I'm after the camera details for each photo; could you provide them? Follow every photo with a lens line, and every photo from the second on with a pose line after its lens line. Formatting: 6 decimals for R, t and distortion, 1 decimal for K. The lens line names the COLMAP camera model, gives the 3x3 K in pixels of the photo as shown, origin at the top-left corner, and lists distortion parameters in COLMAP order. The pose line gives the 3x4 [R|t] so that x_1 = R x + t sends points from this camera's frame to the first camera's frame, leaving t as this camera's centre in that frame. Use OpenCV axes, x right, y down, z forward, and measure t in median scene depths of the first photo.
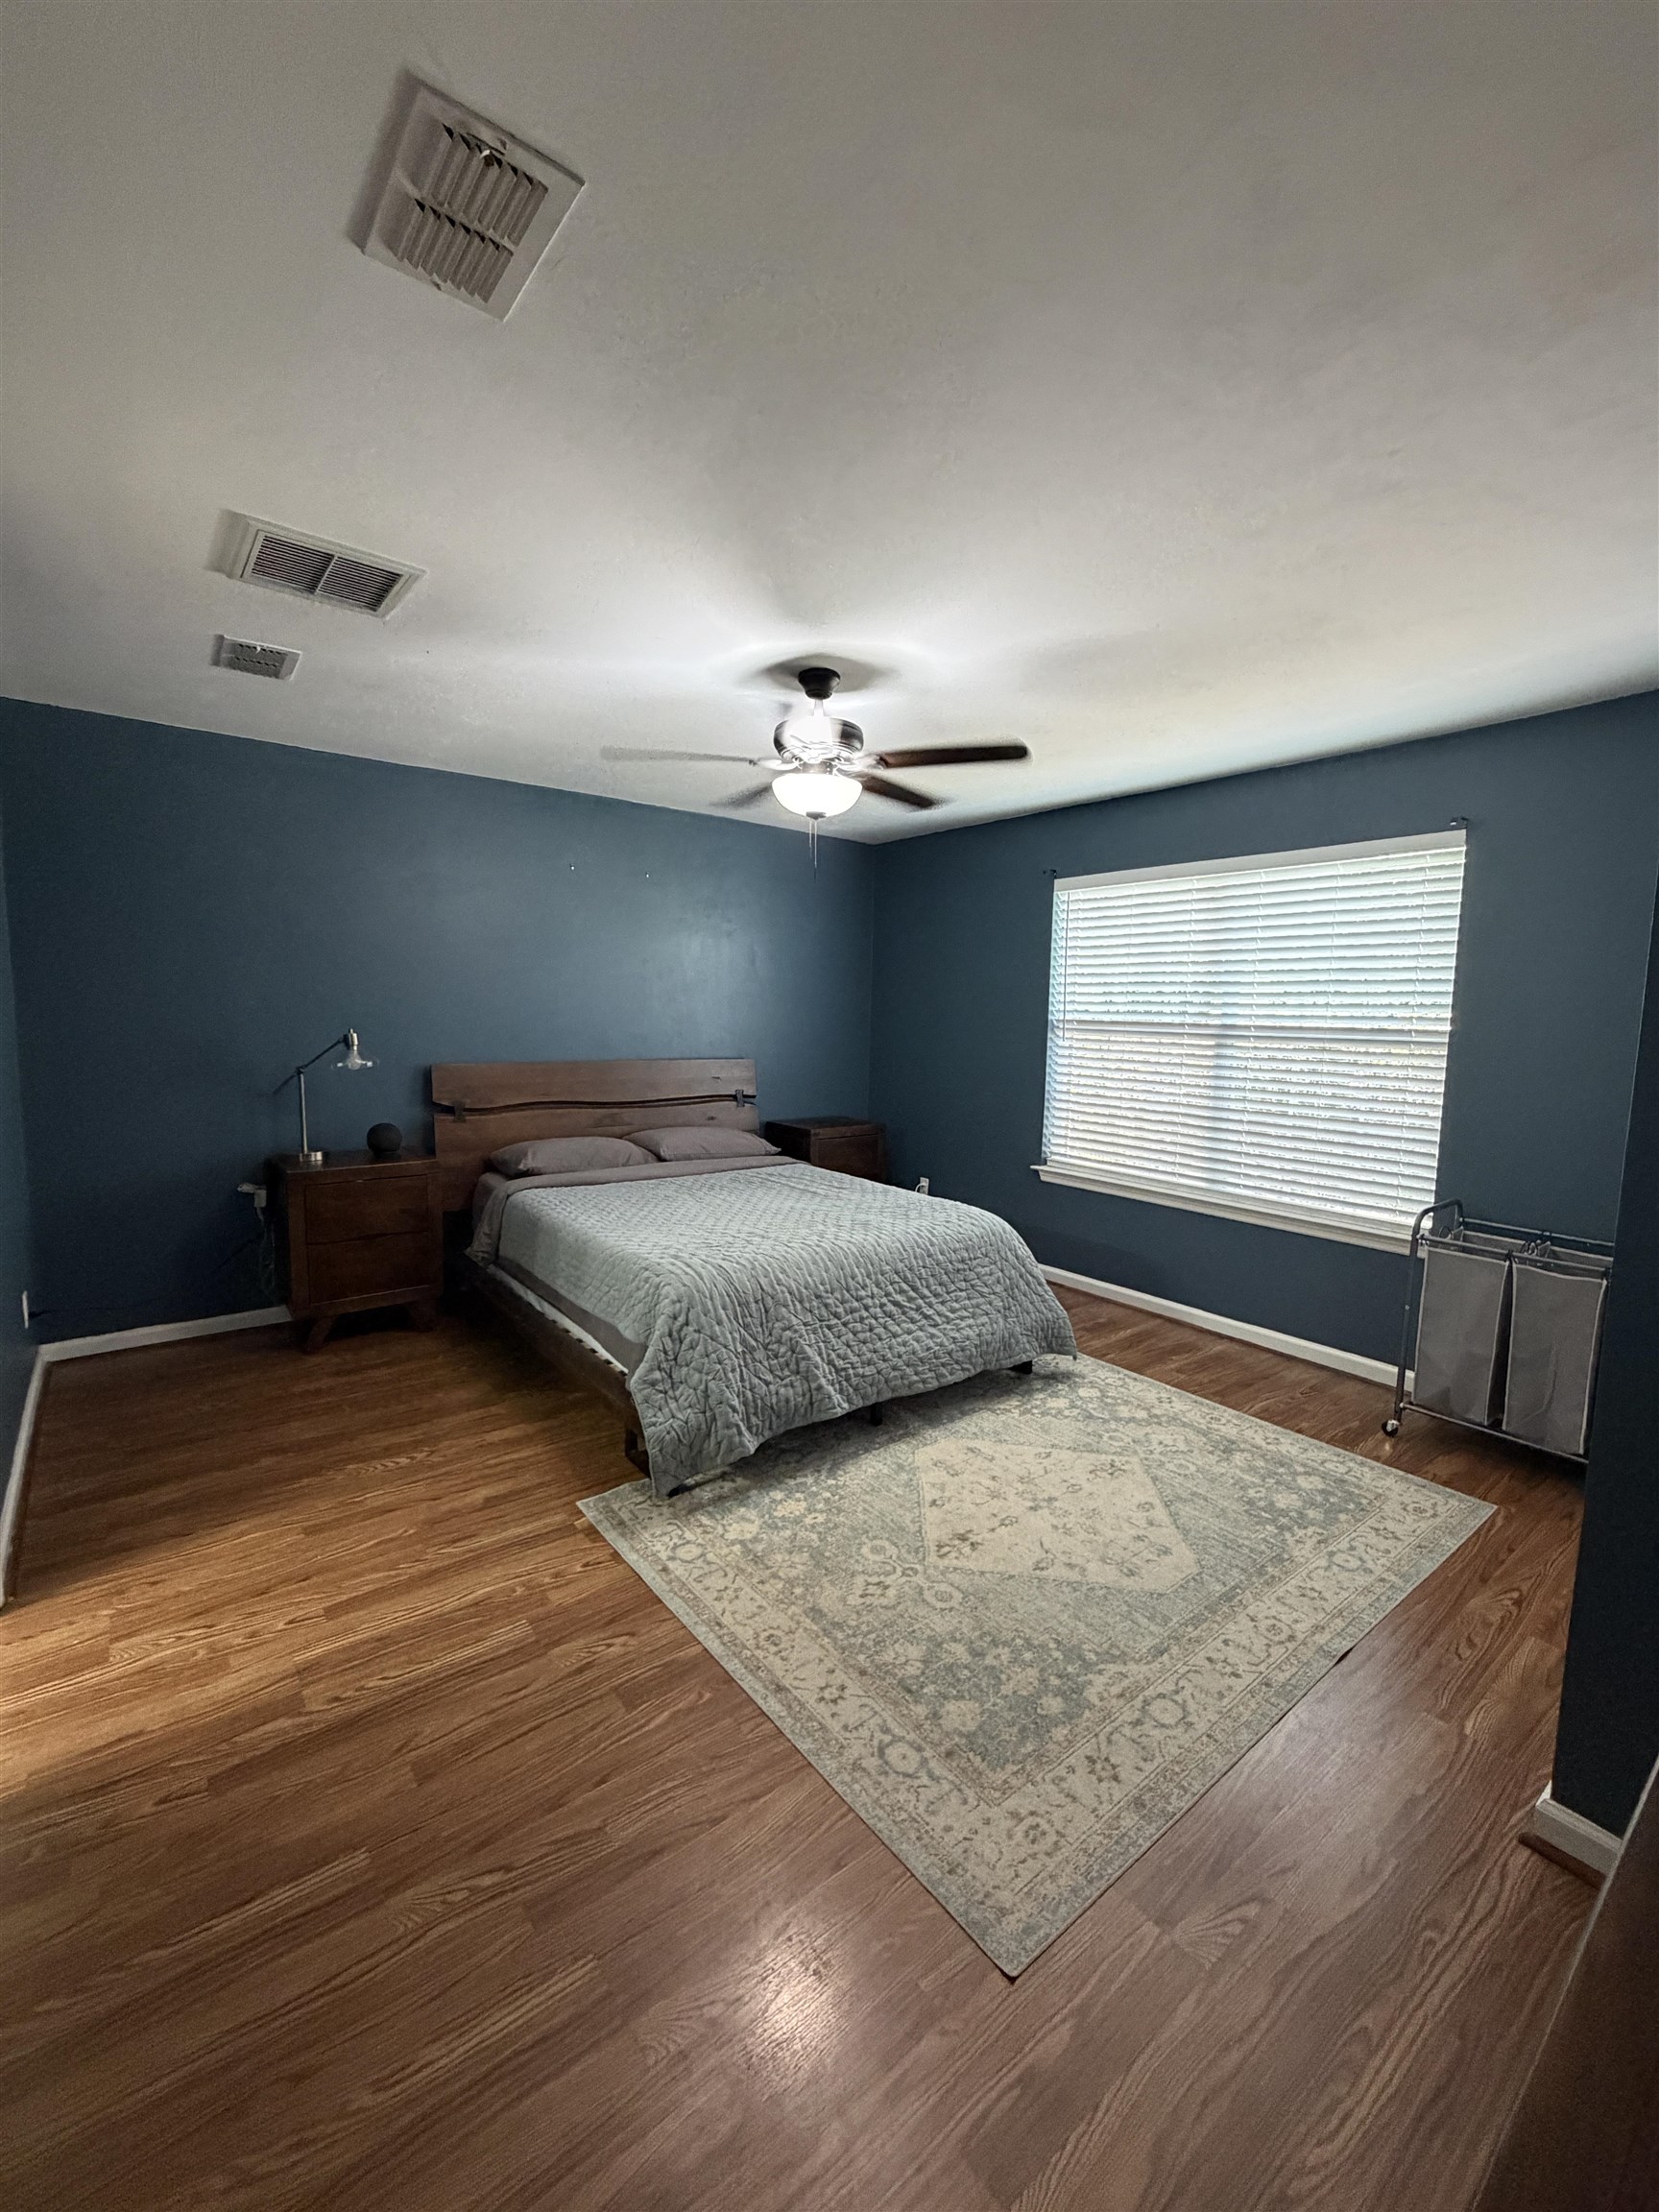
lens RADIAL K [[905.8, 0, 830.5], [0, 905.8, 1106.4], [0, 0, 1]] dist [-0.002379, -0.000657]
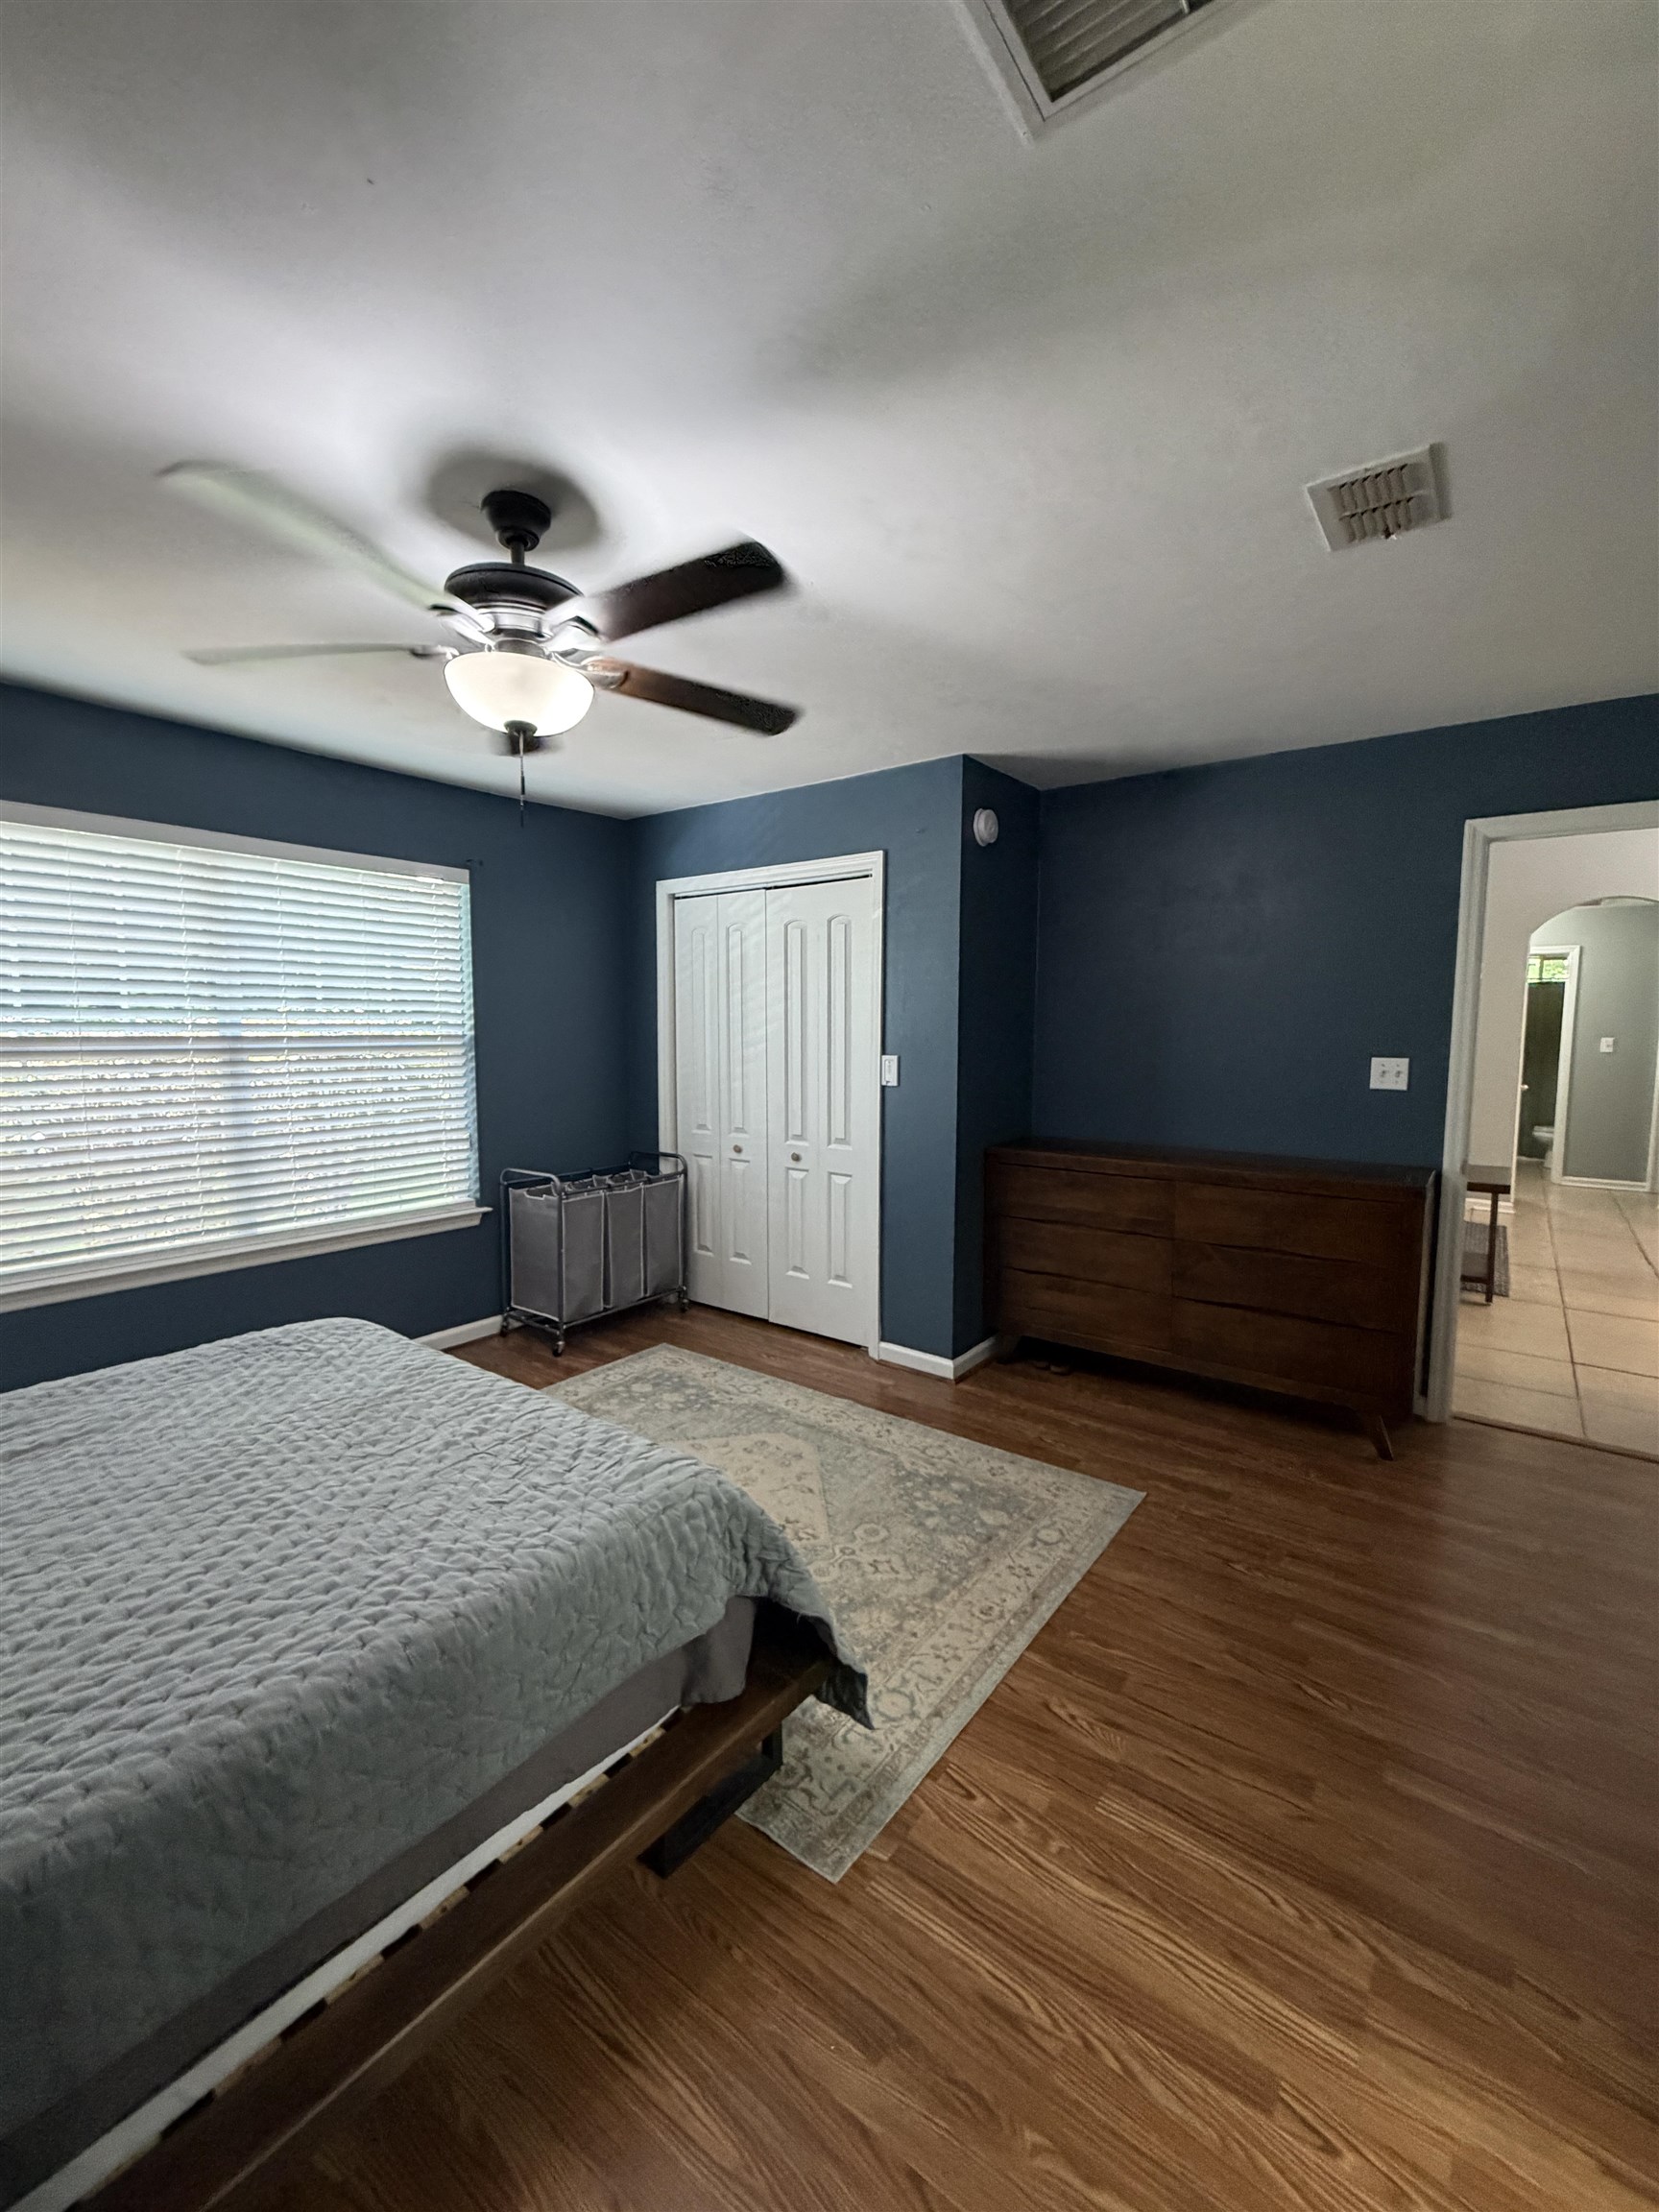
lens RADIAL K [[905.8, 0, 830.7], [0, 905.8, 1107.2], [0, 0, 1]] dist [-0.002379, -0.000657]
pose [[-0.252327, -0.107971, 0.961599, -0.840001], [0.097943, 0.985802, 0.136389, -0.144935], [-0.962672, 0.128597, -0.238169, 1.149202]]
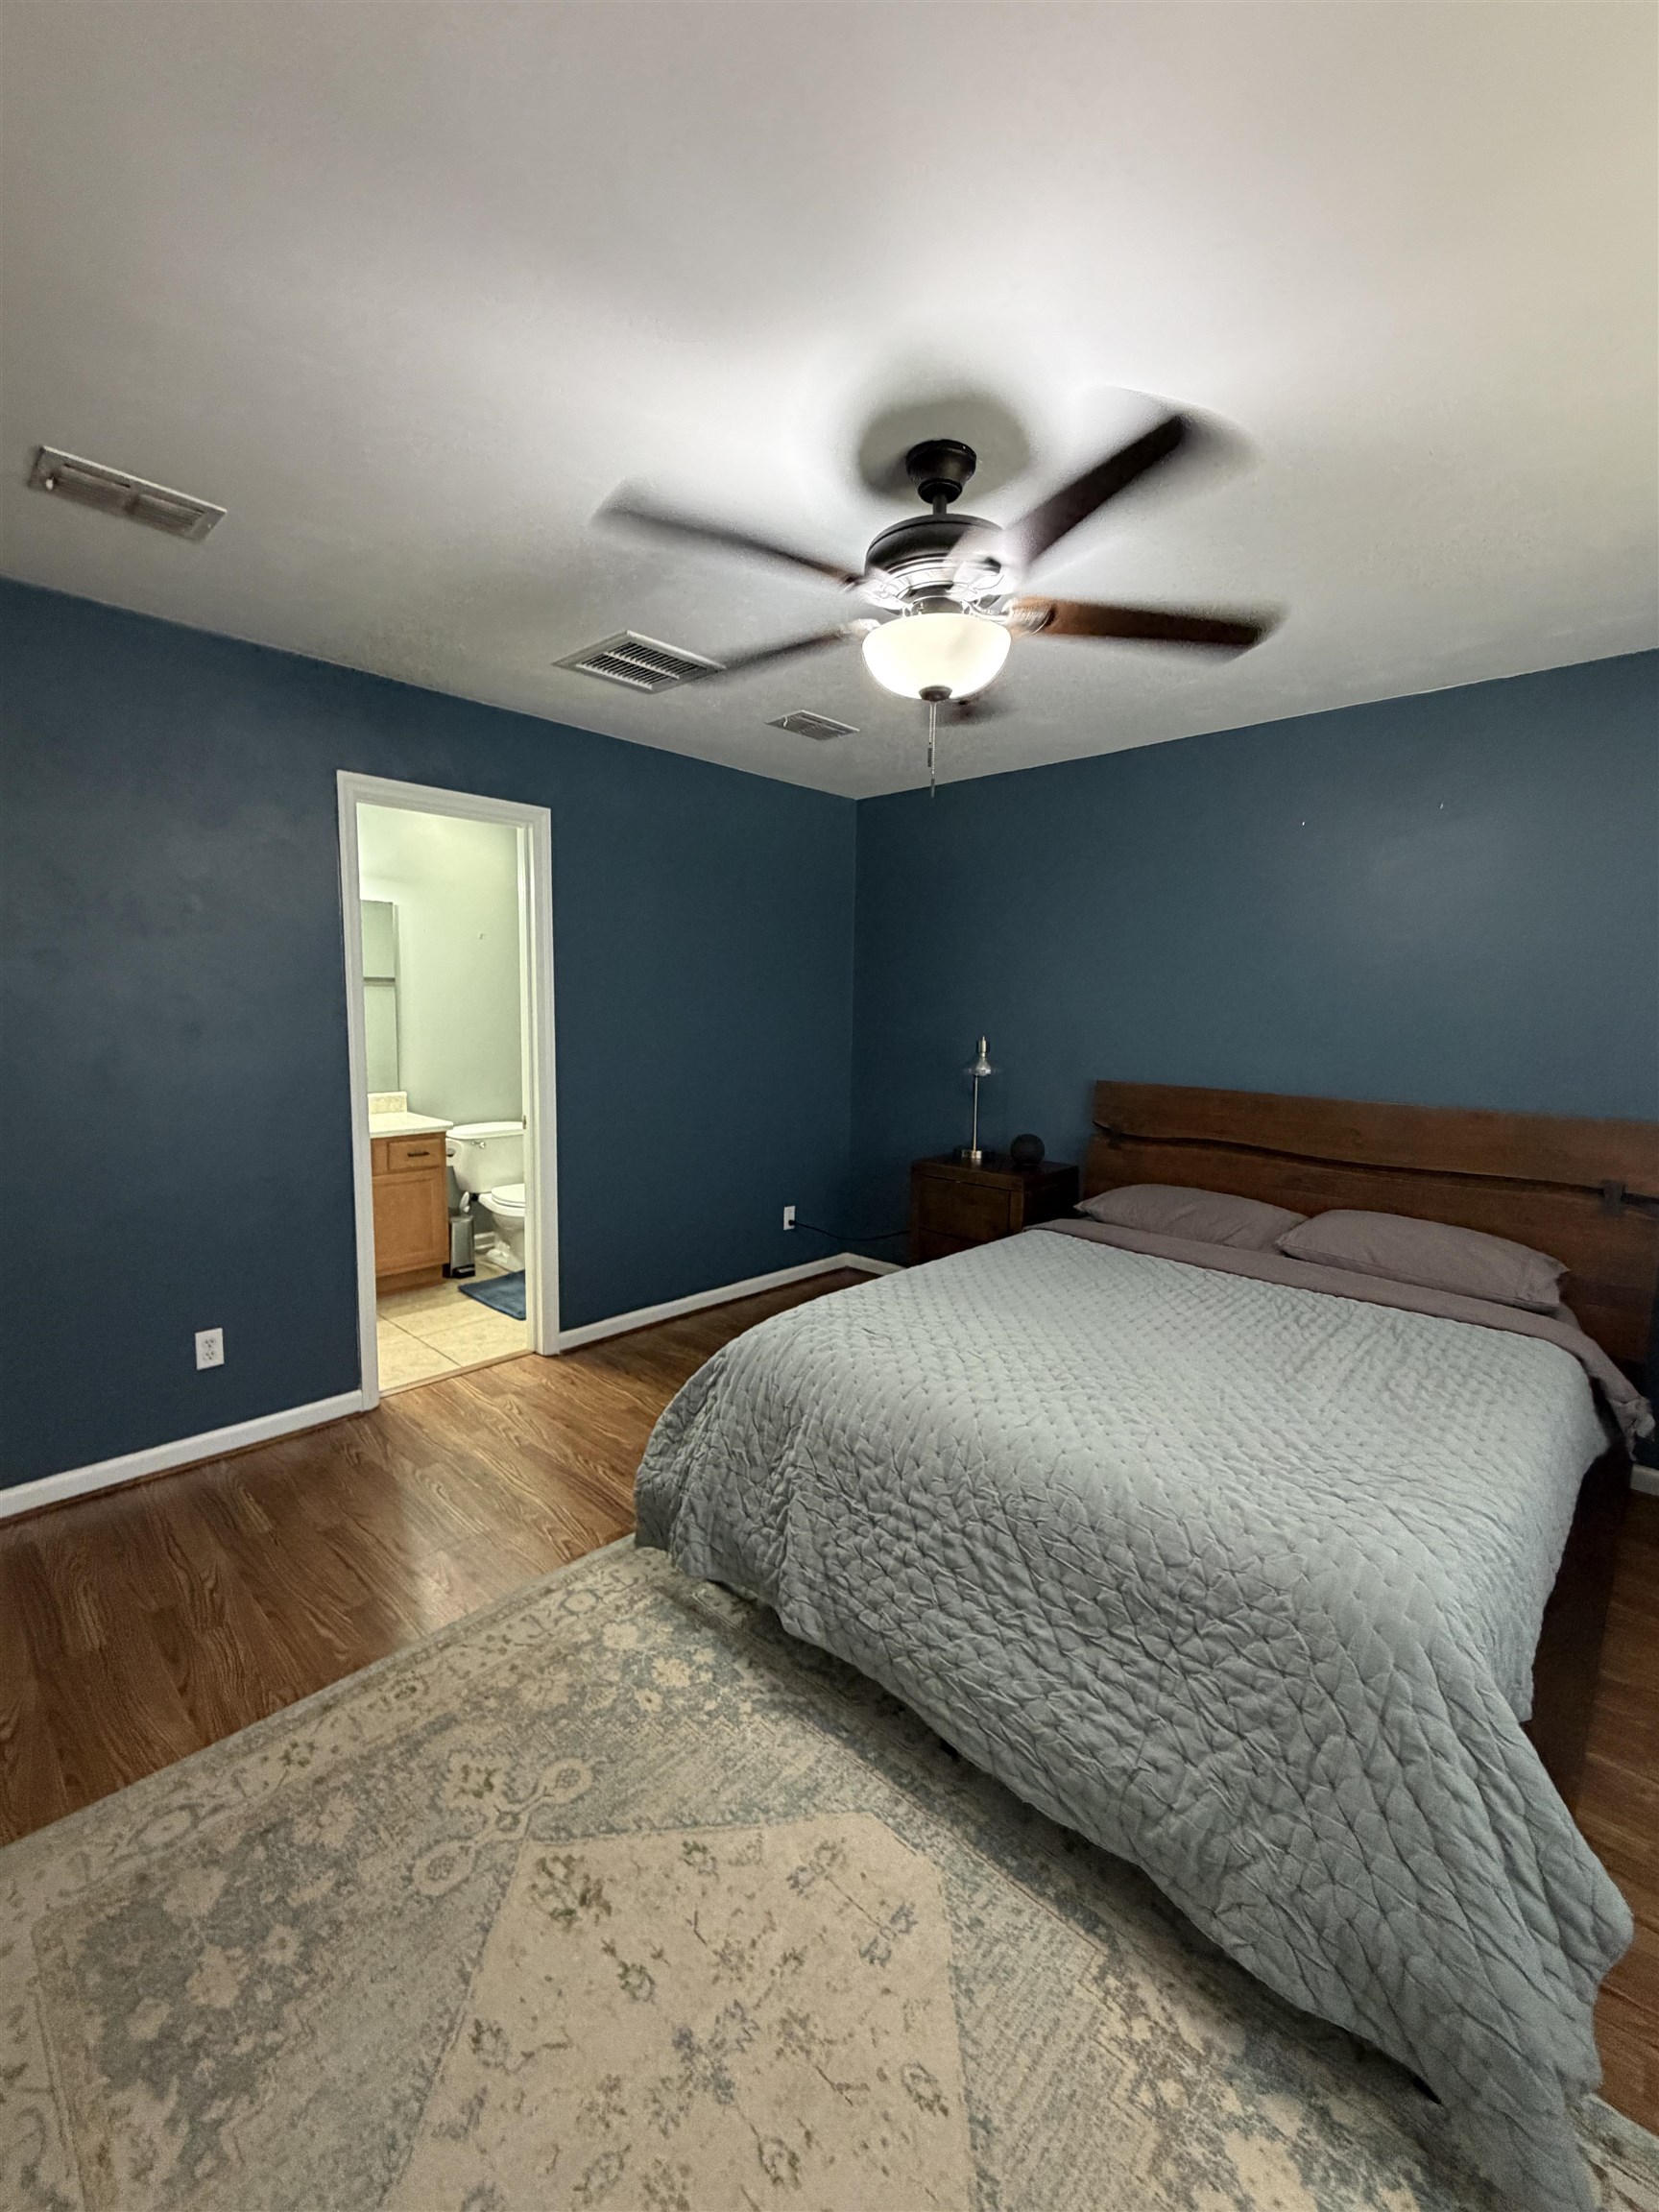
lens RADIAL K [[905.8, 0, 828.5], [0, 905.8, 1104.7], [0, 0, 1]] dist [-0.002379, -0.000657]
pose [[0.154529, 0.092016, -0.983694, 0.710440], [-0.125048, 0.989468, 0.072912, -0.095799], [0.980043, 0.111742, 0.164408, 1.014020]]
